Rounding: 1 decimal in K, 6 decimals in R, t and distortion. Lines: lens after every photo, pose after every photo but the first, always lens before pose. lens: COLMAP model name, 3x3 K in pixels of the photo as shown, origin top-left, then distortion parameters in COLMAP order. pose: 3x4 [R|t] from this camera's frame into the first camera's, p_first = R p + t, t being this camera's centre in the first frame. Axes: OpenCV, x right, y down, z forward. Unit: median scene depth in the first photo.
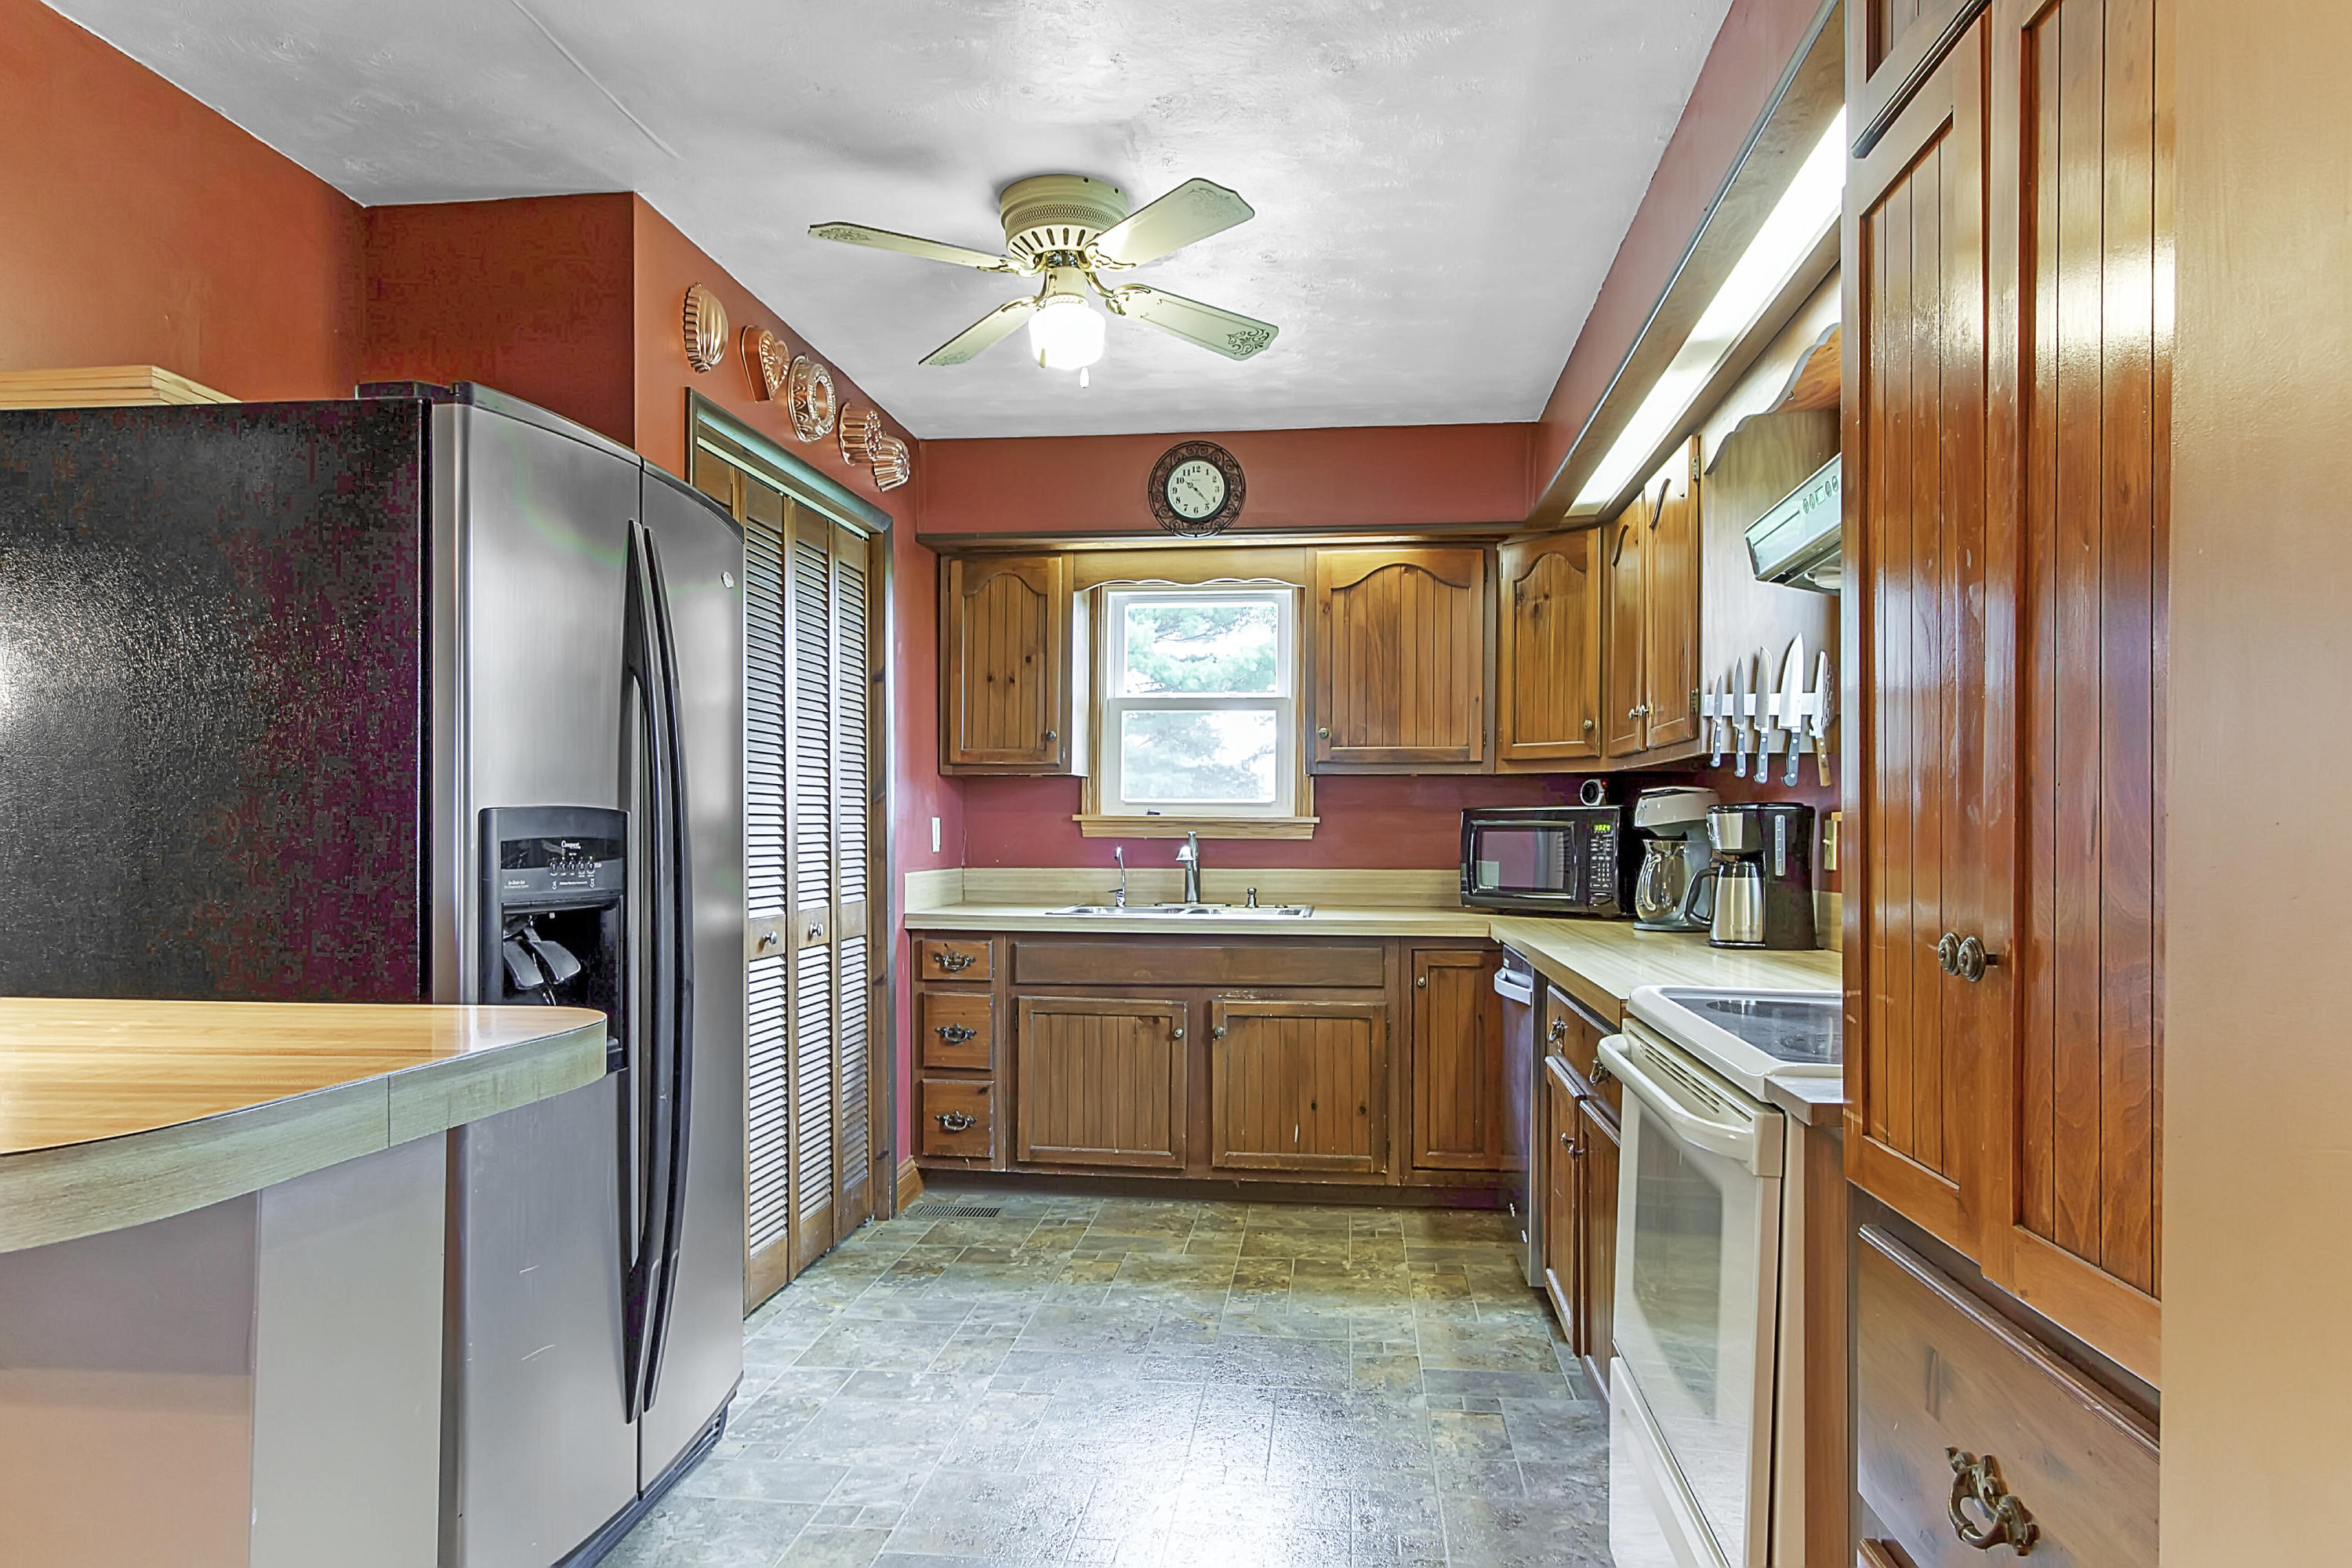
lens RADIAL K [[1418.1, 0, 1179.6], [0, 1418.1, 834.1], [0, 0, 1]] dist [-0.000845, -0.000294]
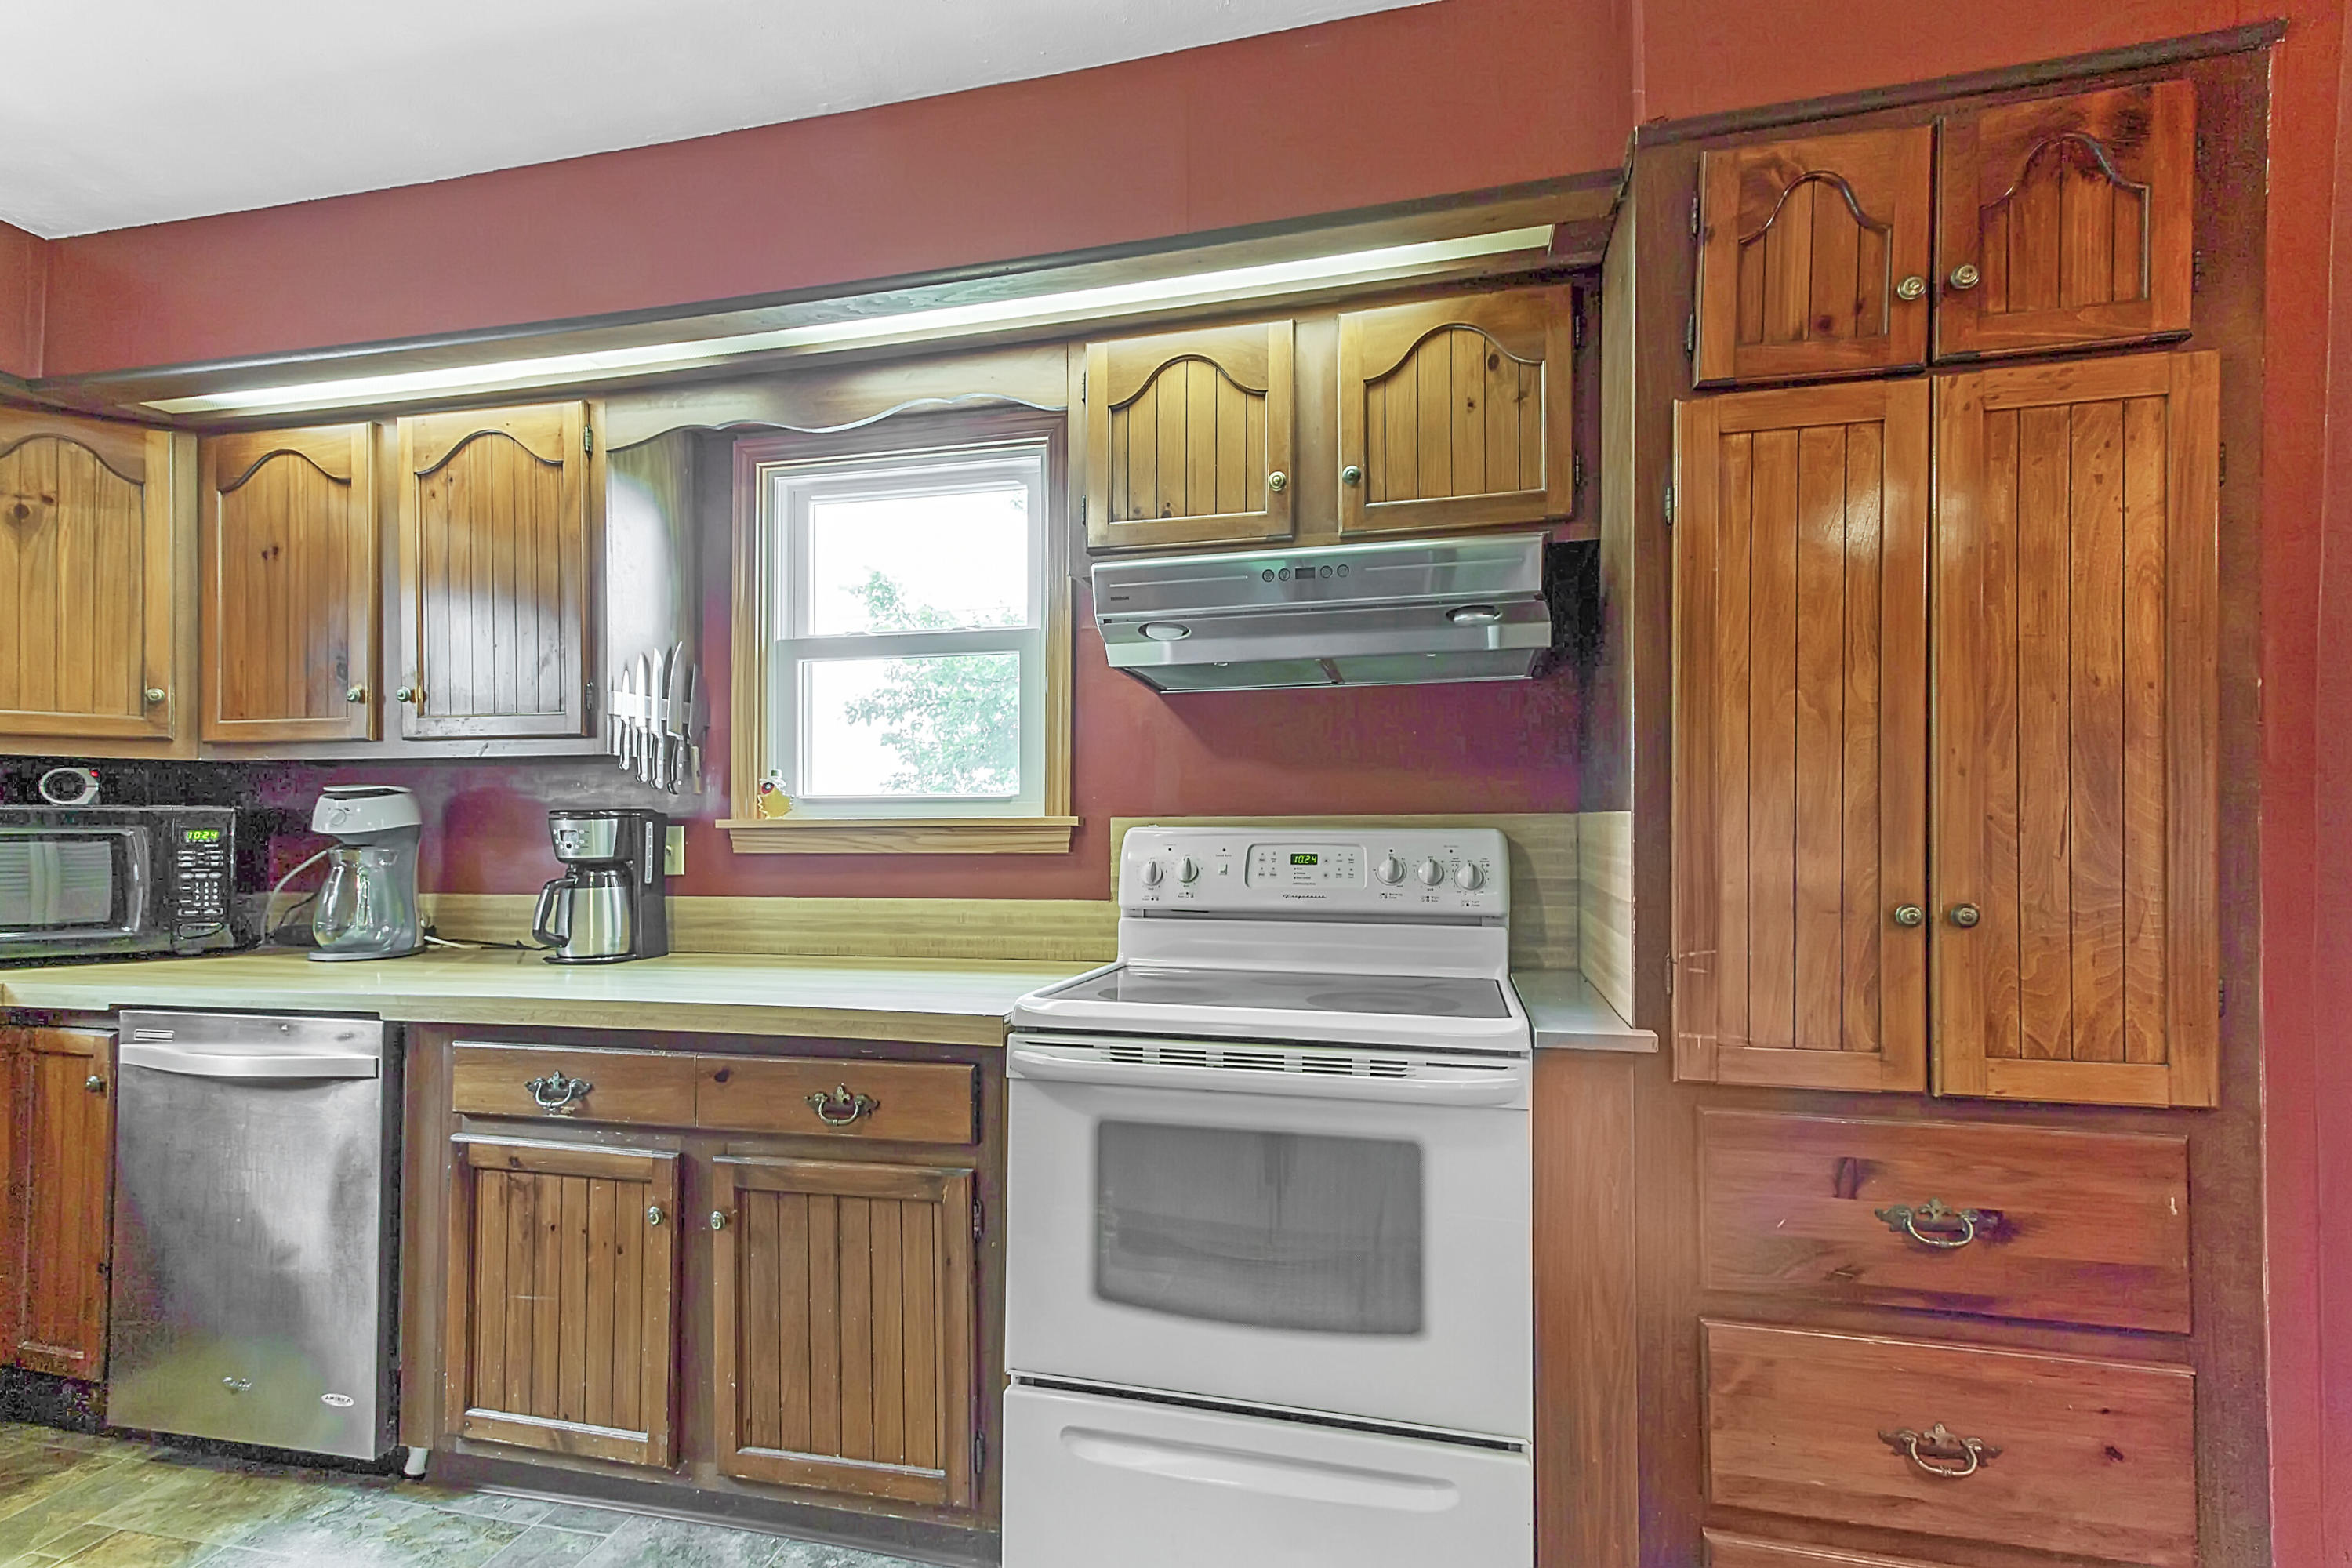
lens RADIAL K [[1091.1, 0, 1176.2], [0, 1091.1, 807.4], [0, 0, 1]] dist [0.013053, -0.000600]
pose [[0.121486, 0.016139, 0.992462, -0.206116], [0.006127, 0.999837, -0.017009, -0.005854], [-0.992574, 0.008147, 0.121367, 0.386008]]
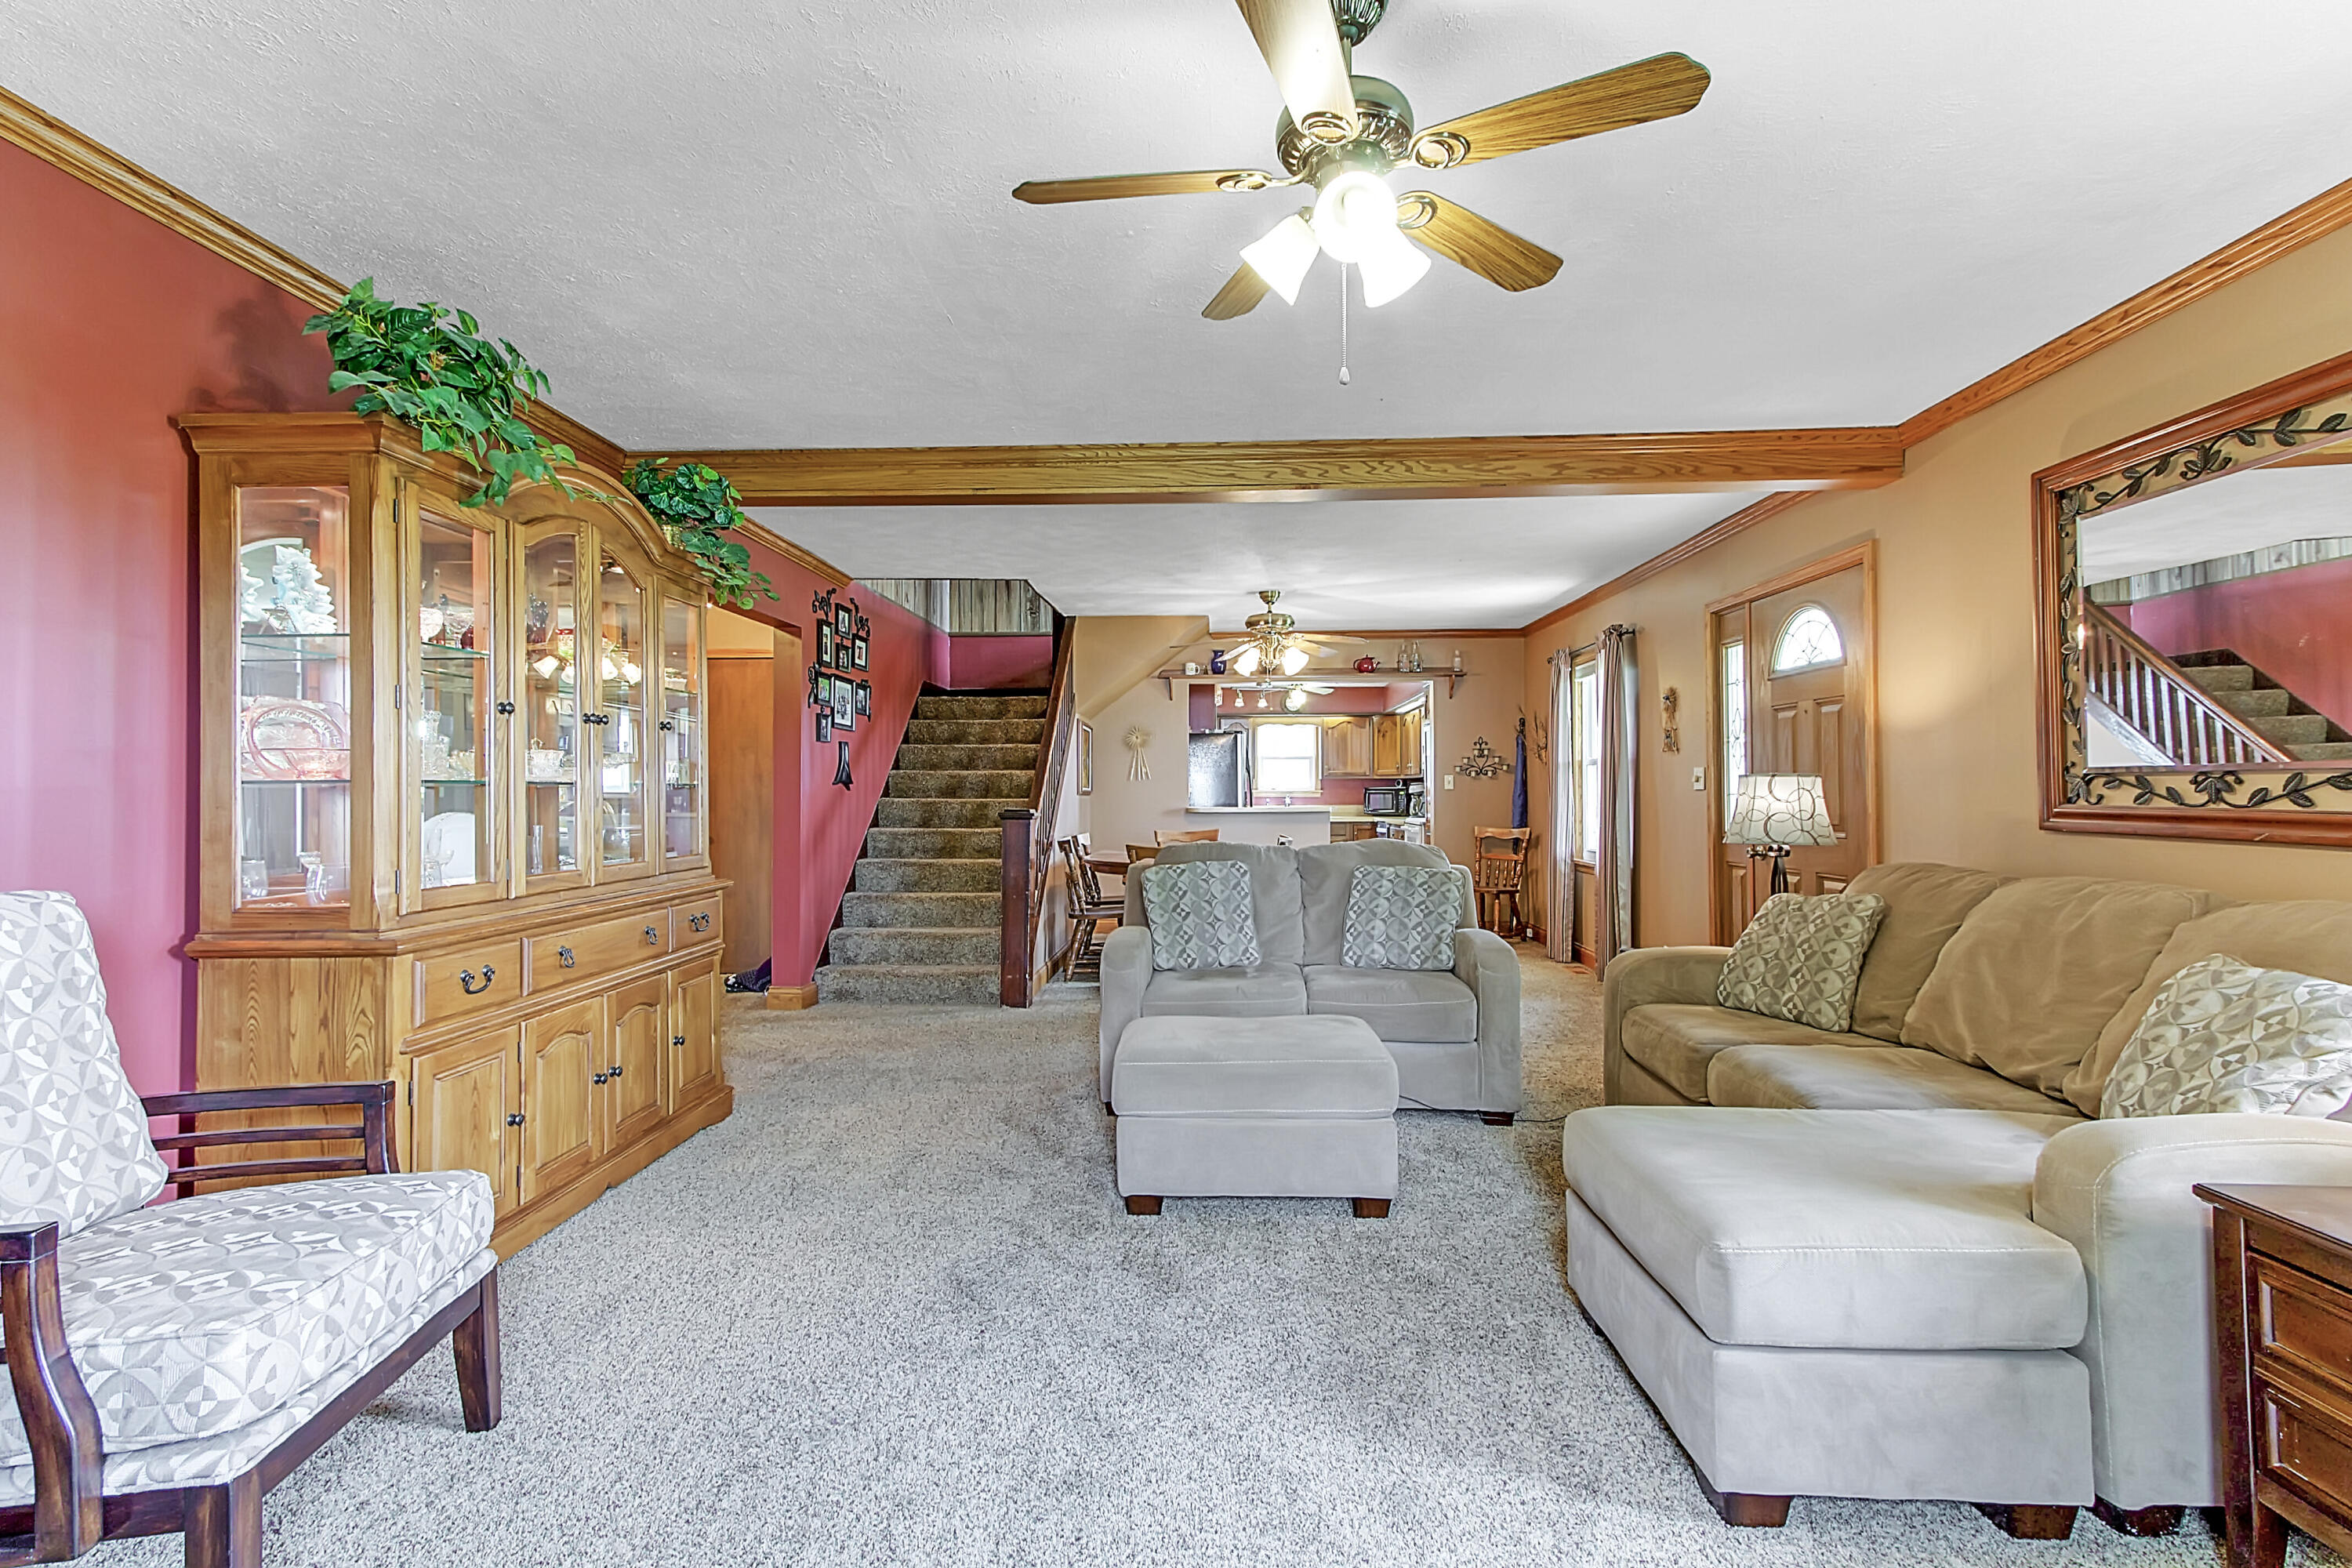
lens RADIAL K [[1107.2, 0, 1171.3], [0, 1107.2, 760.3], [0, 0, 1]] dist [0.017953, -0.000312]
pose [[0.996916, -0.003105, 0.078412, -0.544559], [0.006028, 0.999294, -0.037072, 0.014135], [-0.078242, 0.037431, 0.996231, -1.895411]]
